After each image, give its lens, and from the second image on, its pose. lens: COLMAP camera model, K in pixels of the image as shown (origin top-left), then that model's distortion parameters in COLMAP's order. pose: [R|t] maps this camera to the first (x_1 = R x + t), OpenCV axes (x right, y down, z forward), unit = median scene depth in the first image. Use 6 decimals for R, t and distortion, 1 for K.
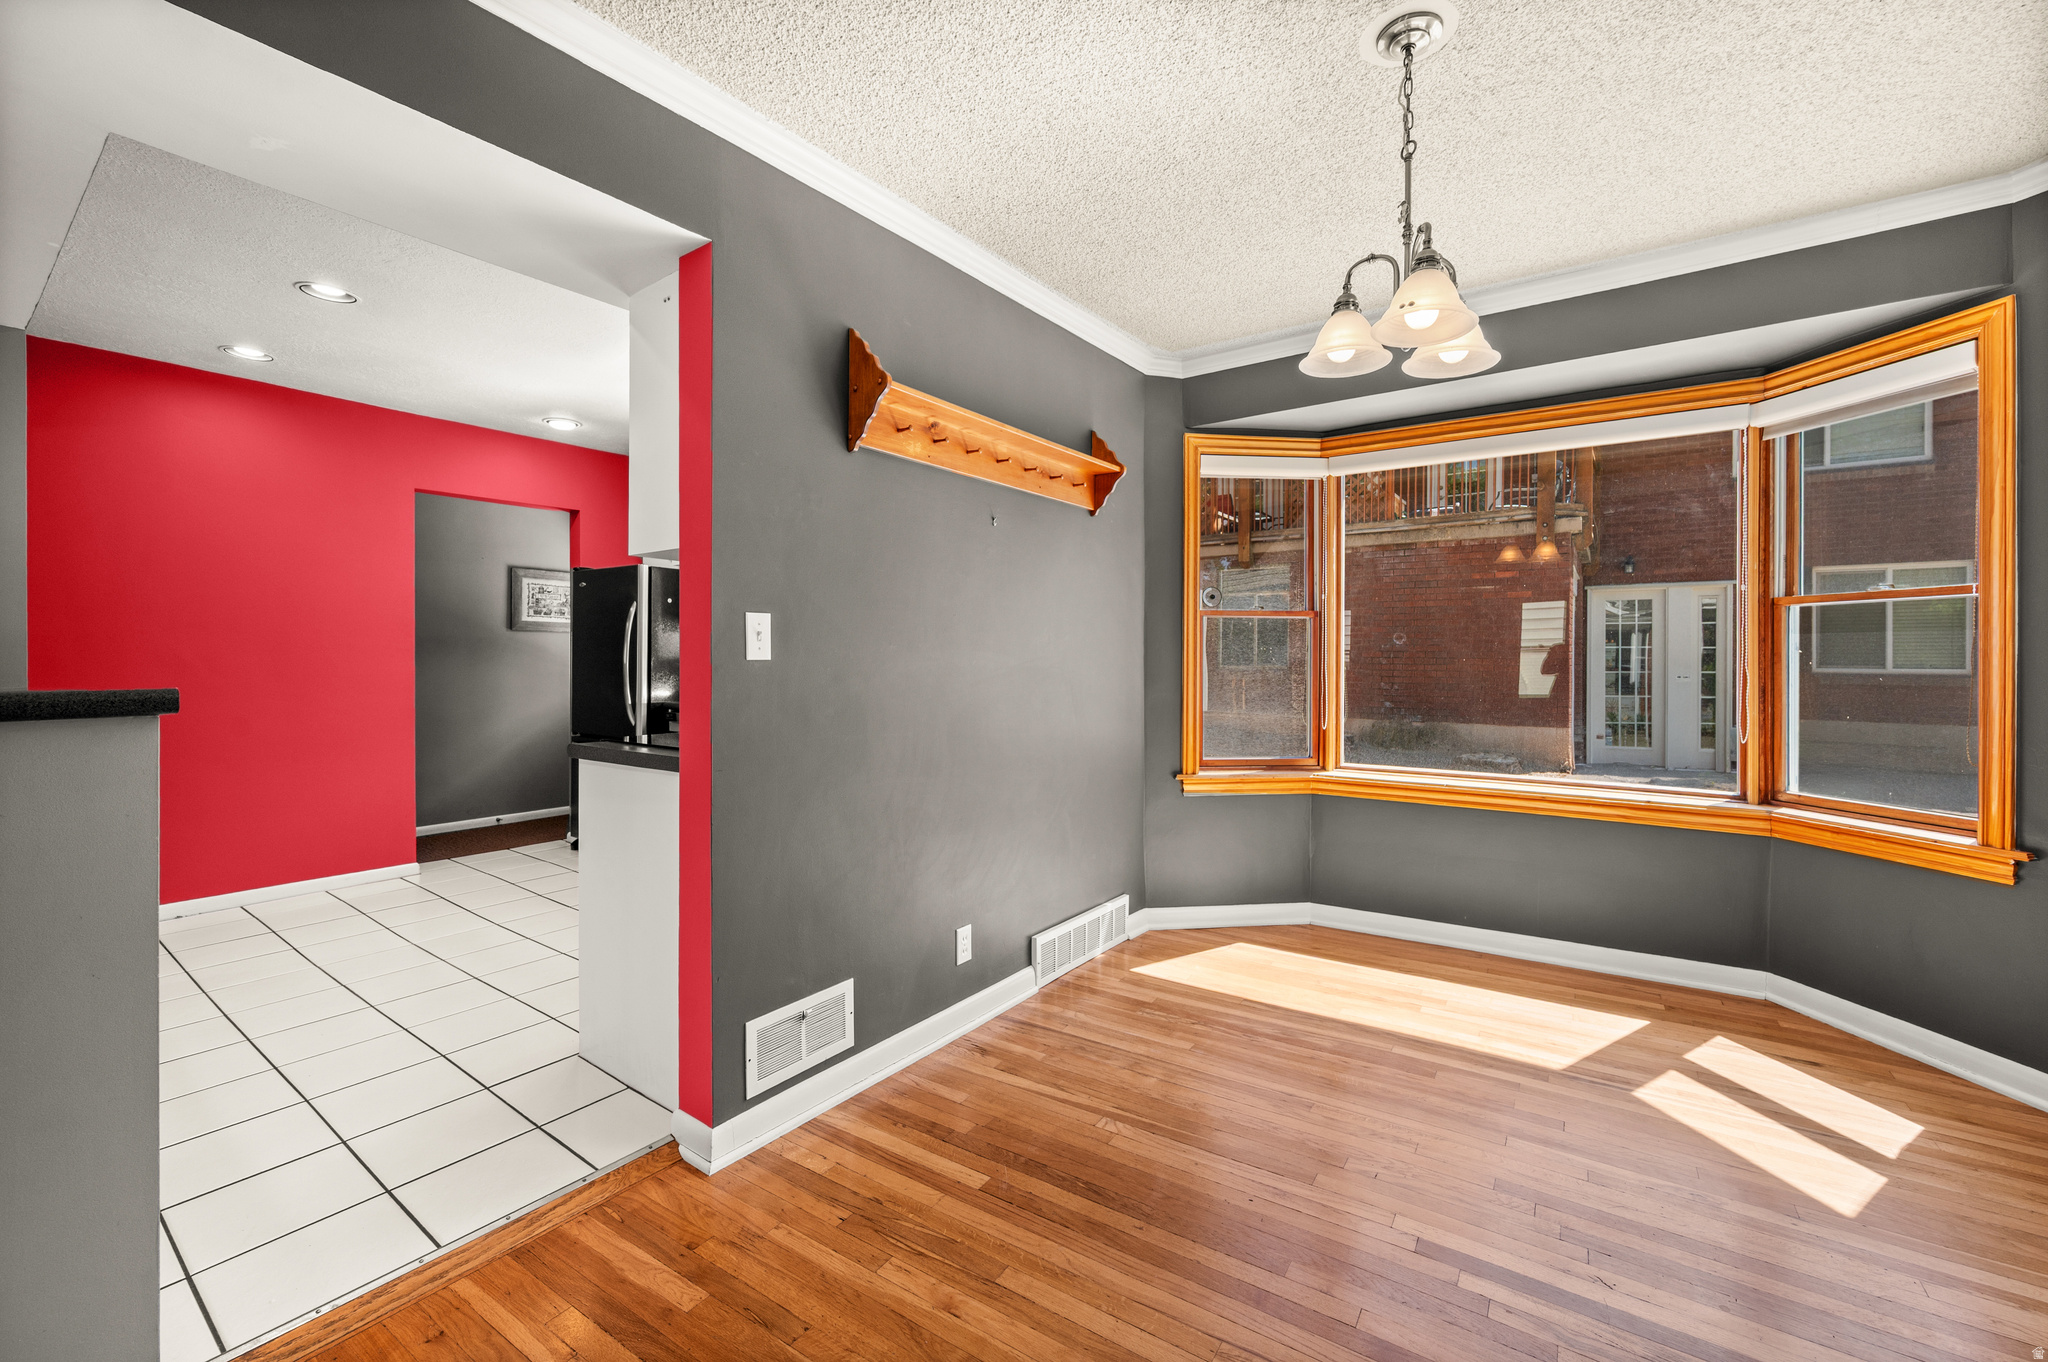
lens RADIAL K [[816.6, 0, 1023.7], [0, 816.6, 667.5], [0, 0, 1]] dist [0.002397, -0.000250]
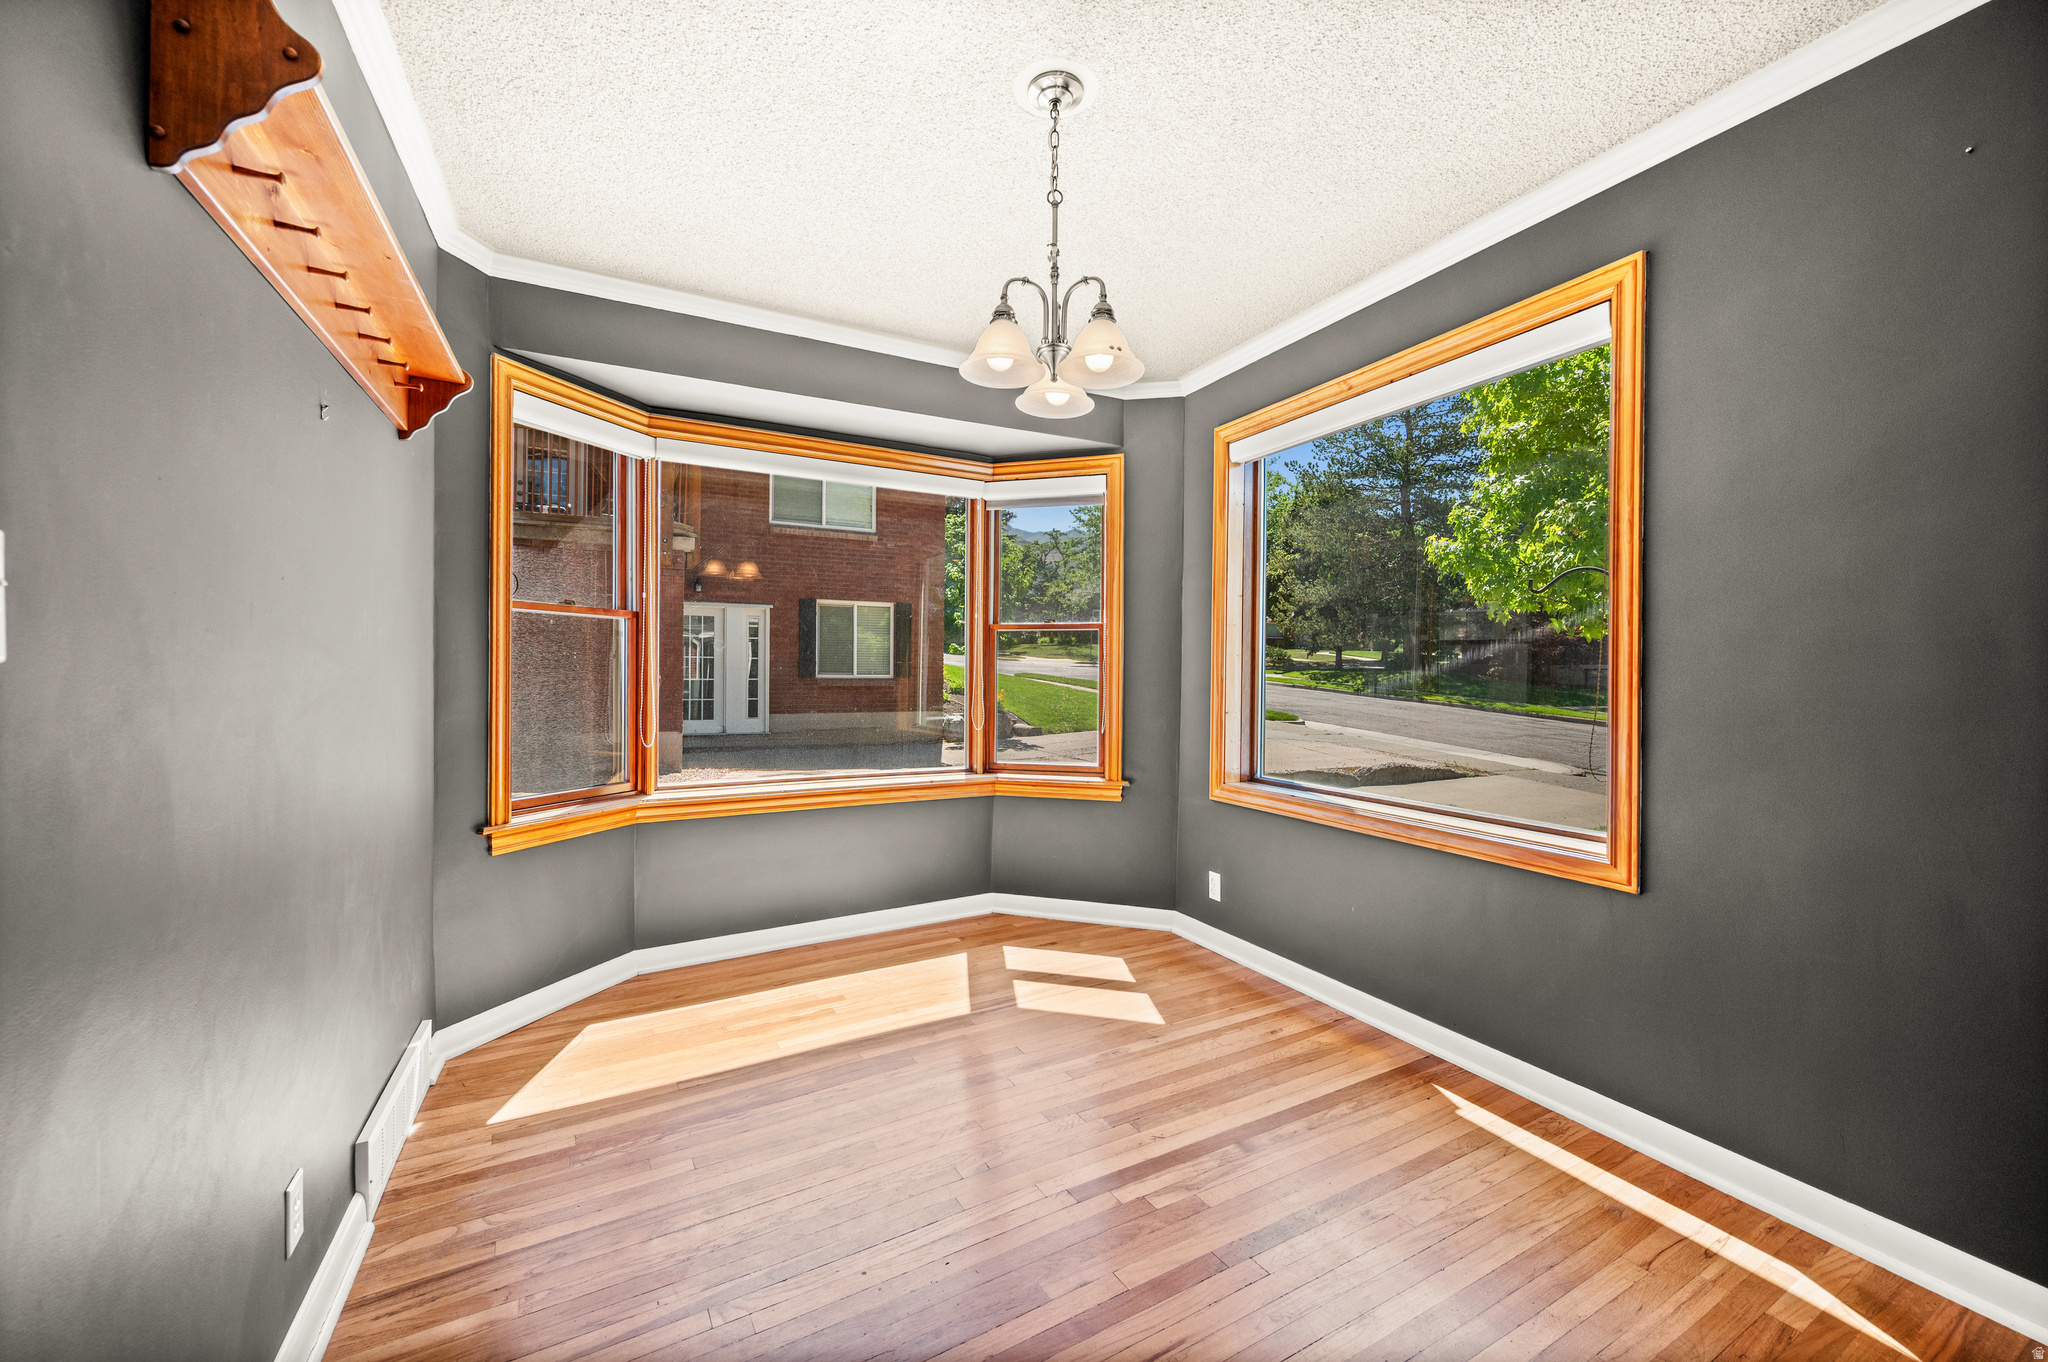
lens RADIAL K [[816.6, 0, 1033.6], [0, 816.6, 681.0], [0, 0, 1]] dist [0.002397, -0.000250]
pose [[0.444017, -0.012099, 0.895937, -0.301560], [0.006261, 0.999926, 0.010400, -0.002506], [-0.895997, 0.000992, 0.444060, 0.317310]]
